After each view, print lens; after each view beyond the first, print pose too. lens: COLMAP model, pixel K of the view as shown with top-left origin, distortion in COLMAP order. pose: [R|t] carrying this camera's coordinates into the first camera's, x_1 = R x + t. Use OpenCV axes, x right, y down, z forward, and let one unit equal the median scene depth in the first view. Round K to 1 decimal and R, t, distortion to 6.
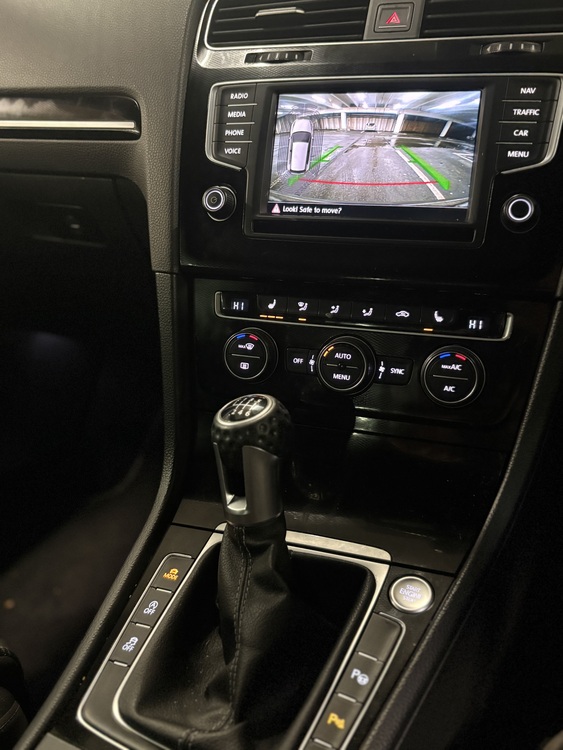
lens RADIAL K [[766.6, 0, 281.5], [0, 766.6, 375.0], [0, 0, 1]] dist [-0.008725, -0.020002]
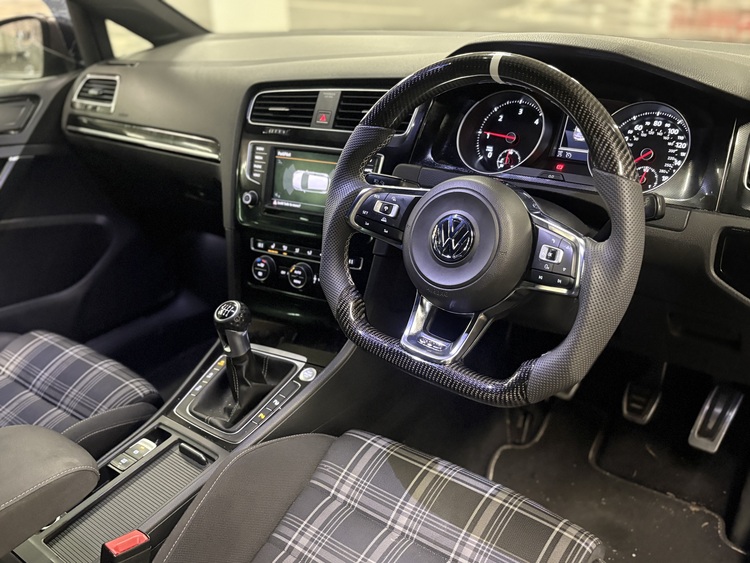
lens RADIAL K [[717.0, 0, 375.0], [0, 717.0, 281.5], [0, 0, 1]] dist [0.001621, -0.003789]
pose [[0.986340, 0.033768, -0.161223, 0.617842], [-0.020489, 0.996312, 0.083323, -0.170091], [0.163442, -0.078882, 0.983394, -0.992147]]
